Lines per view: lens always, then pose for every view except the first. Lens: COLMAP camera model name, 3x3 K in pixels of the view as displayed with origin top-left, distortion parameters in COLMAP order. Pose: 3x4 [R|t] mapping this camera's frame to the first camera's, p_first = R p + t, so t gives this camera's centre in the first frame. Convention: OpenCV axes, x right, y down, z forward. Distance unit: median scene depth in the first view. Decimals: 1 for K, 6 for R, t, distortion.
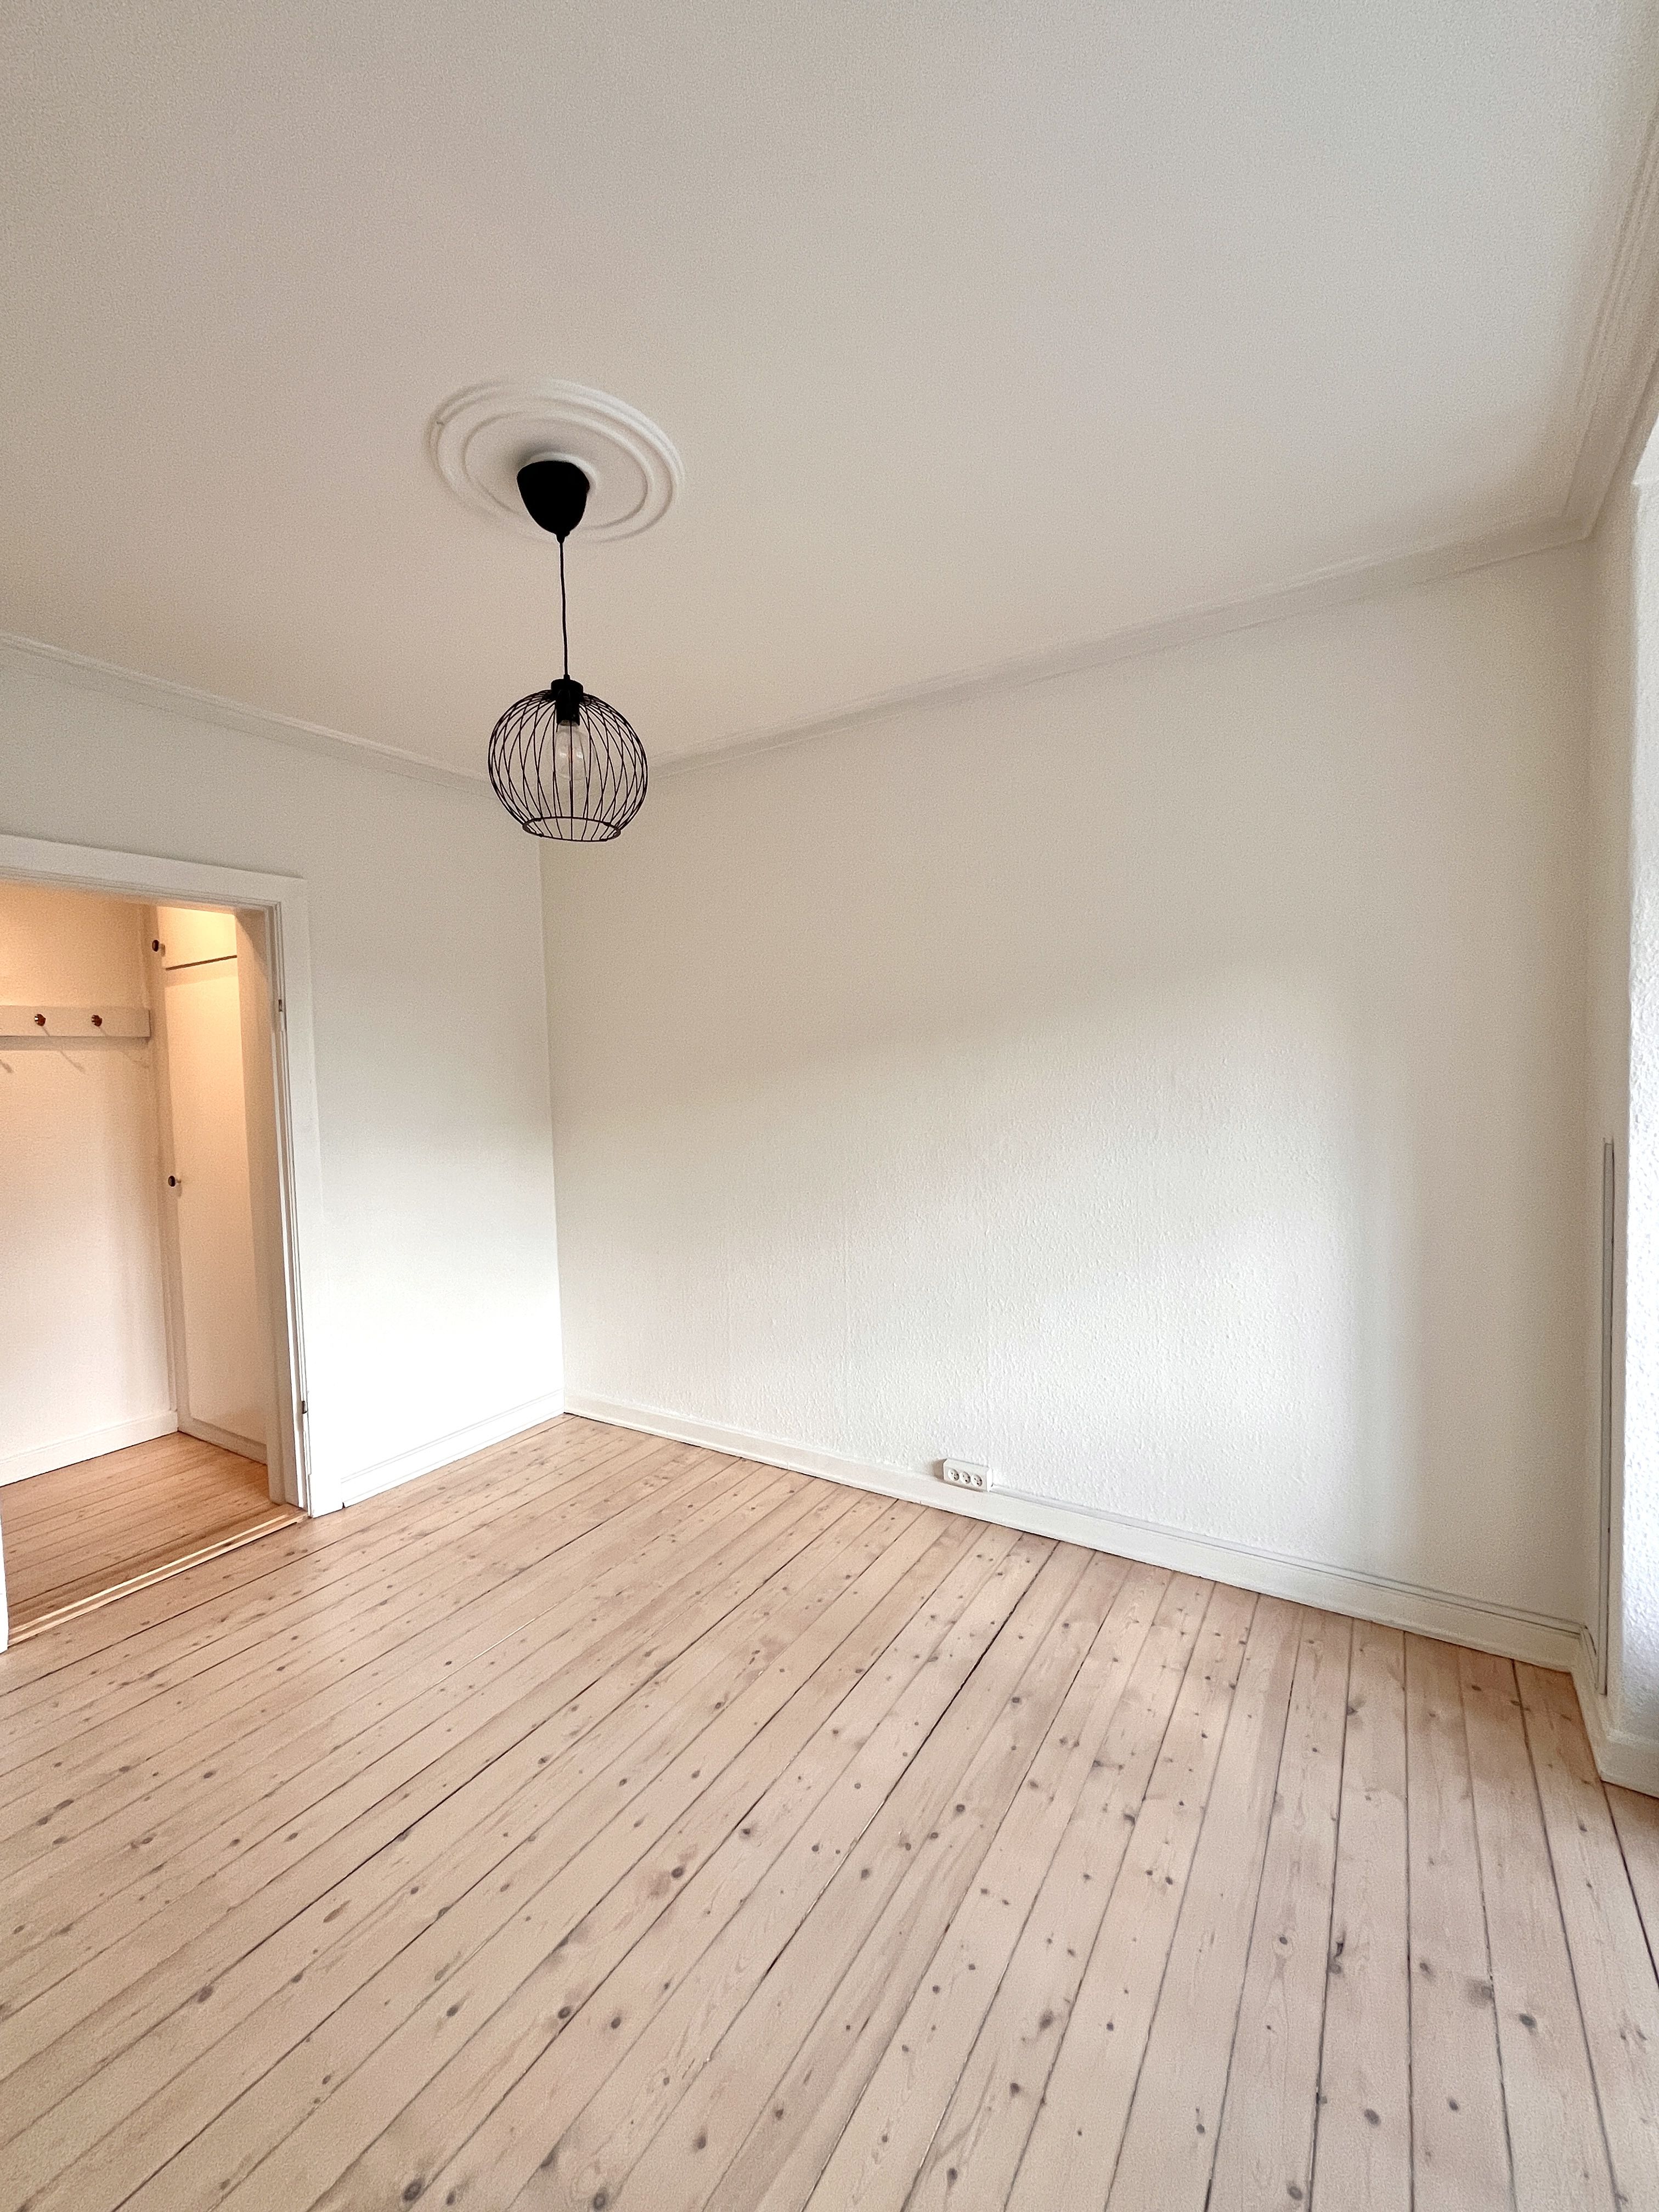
lens RADIAL K [[905.9, 0, 828.0], [0, 905.9, 1099.6], [0, 0, 1]] dist [-0.000999, -0.000065]
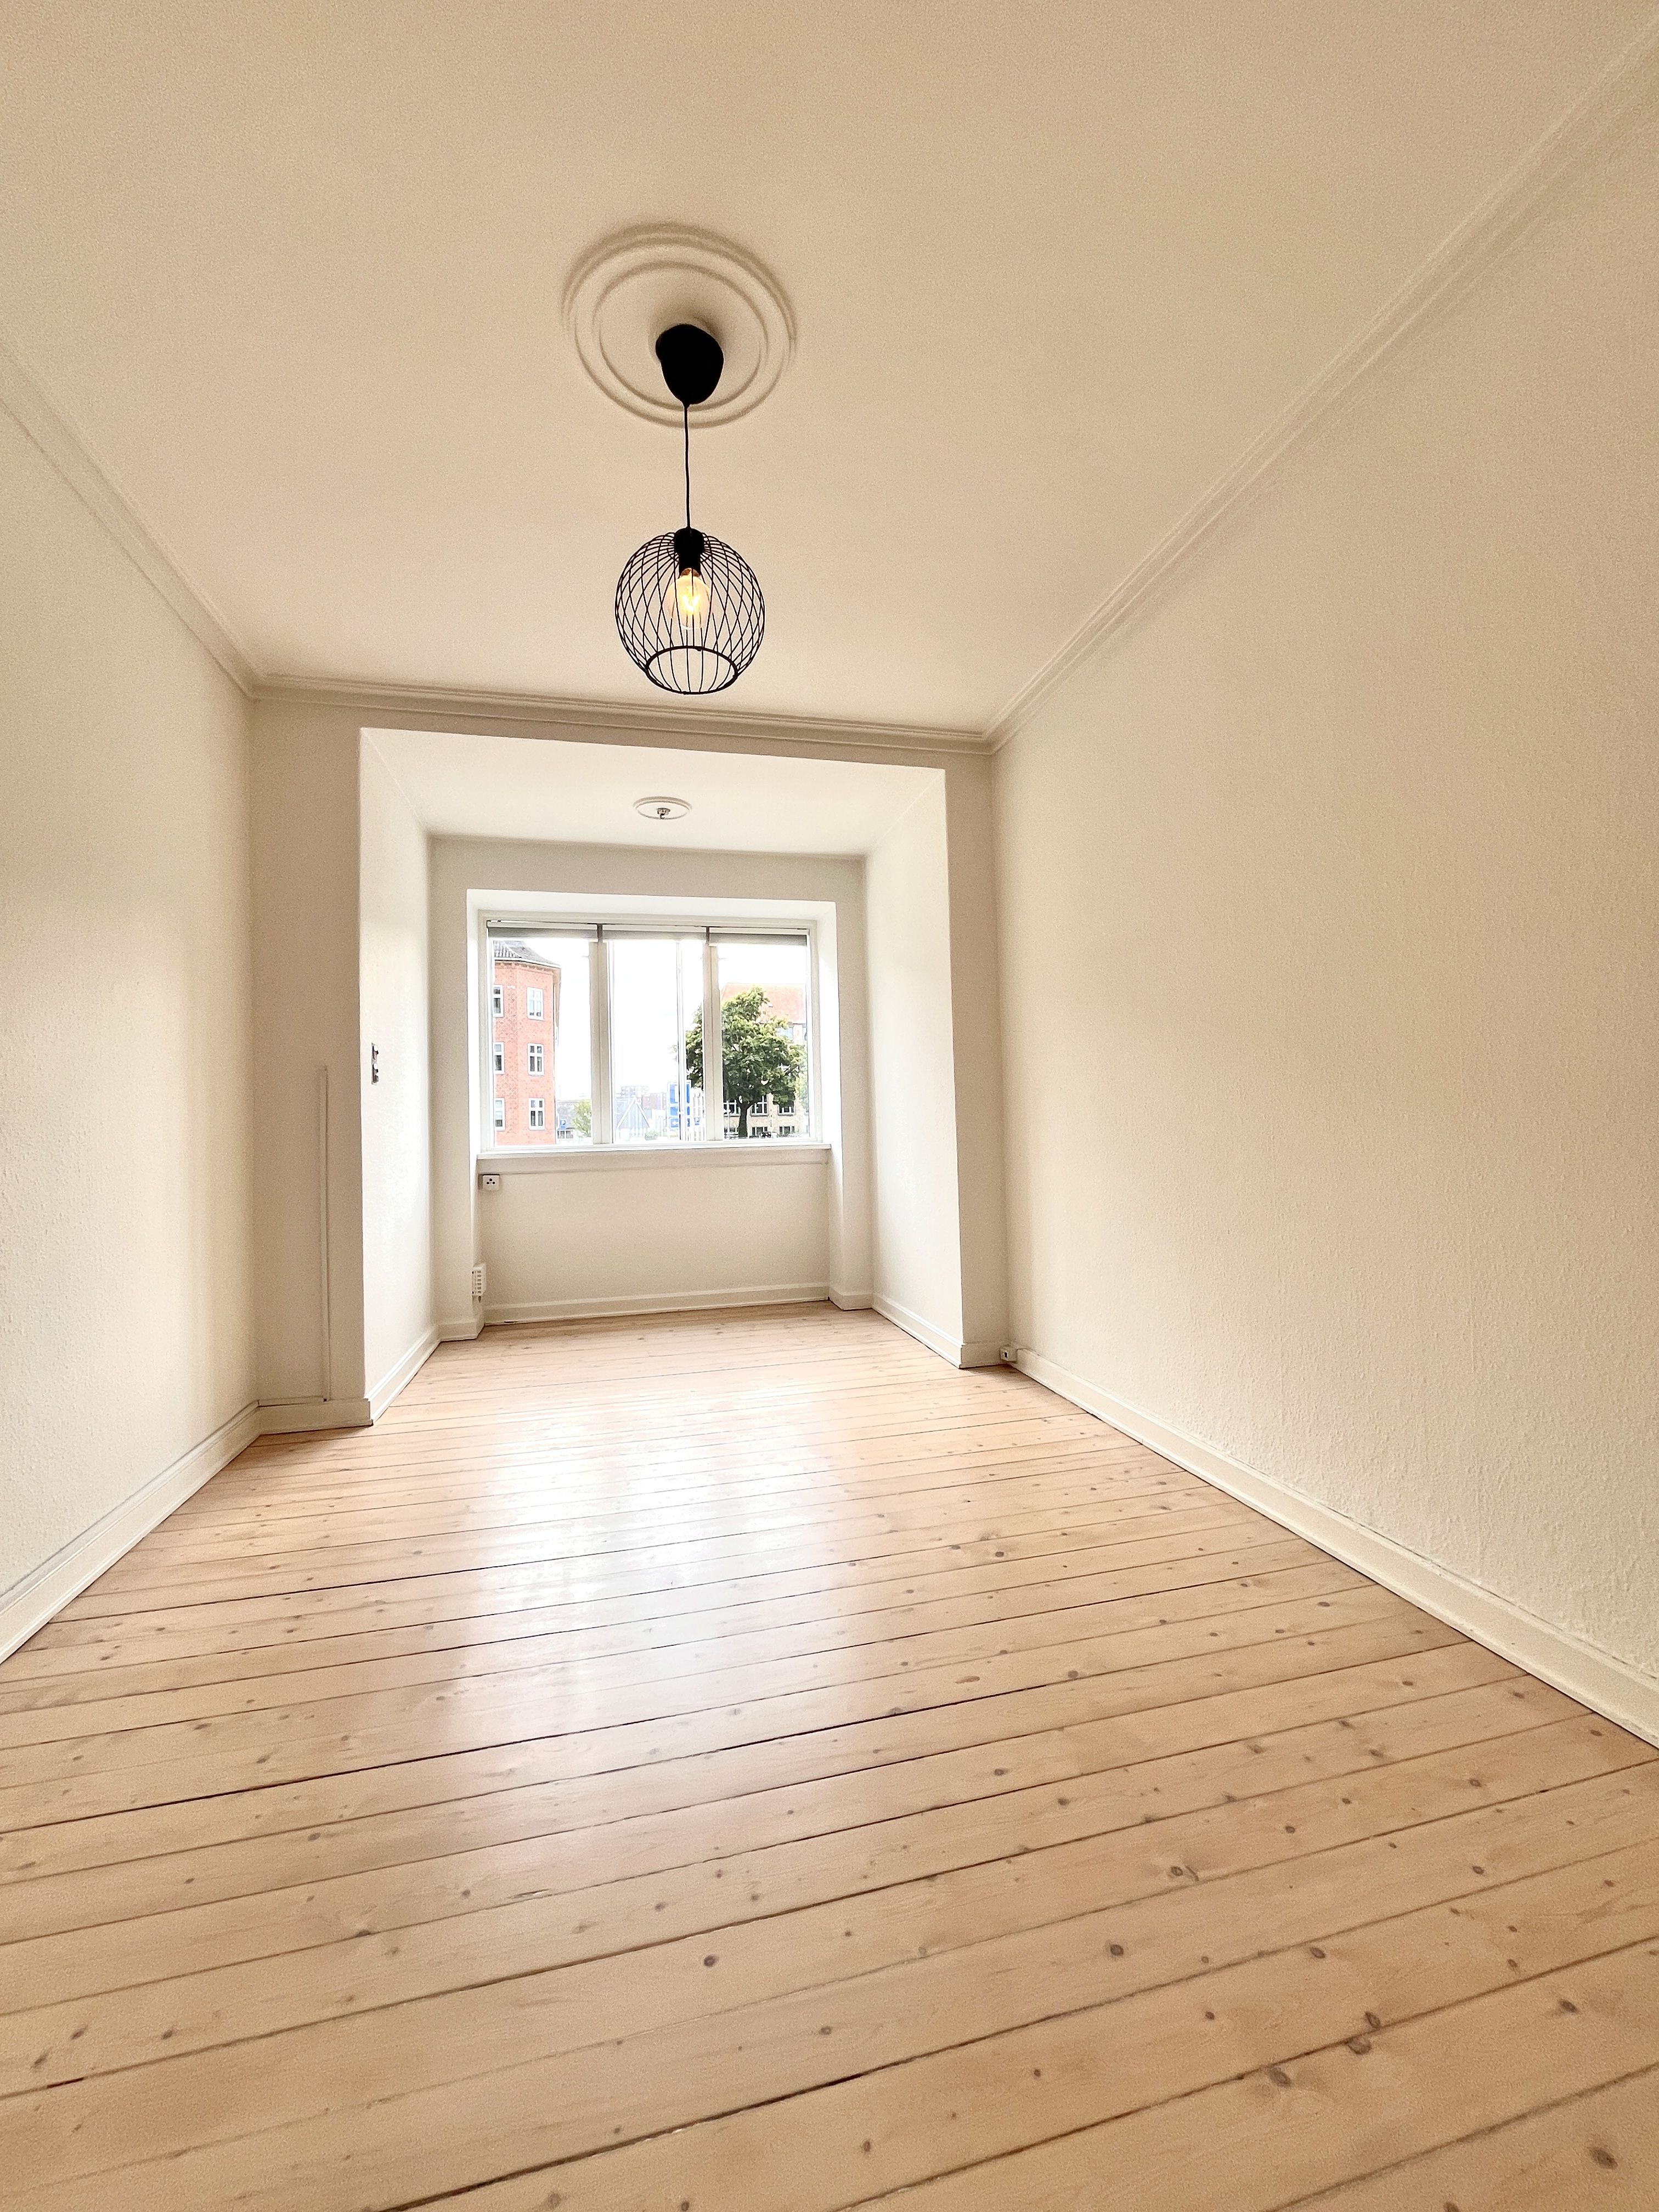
lens RADIAL K [[897.0, 0, 830.5], [0, 897.0, 1107.8], [0, 0, 1]] dist [-0.002476, 0.000122]
pose [[-0.720741, 0.056147, 0.690927, -0.785669], [0.074742, 0.997198, -0.003068, 0.153354], [-0.689164, 0.049430, -0.722918, 1.214629]]
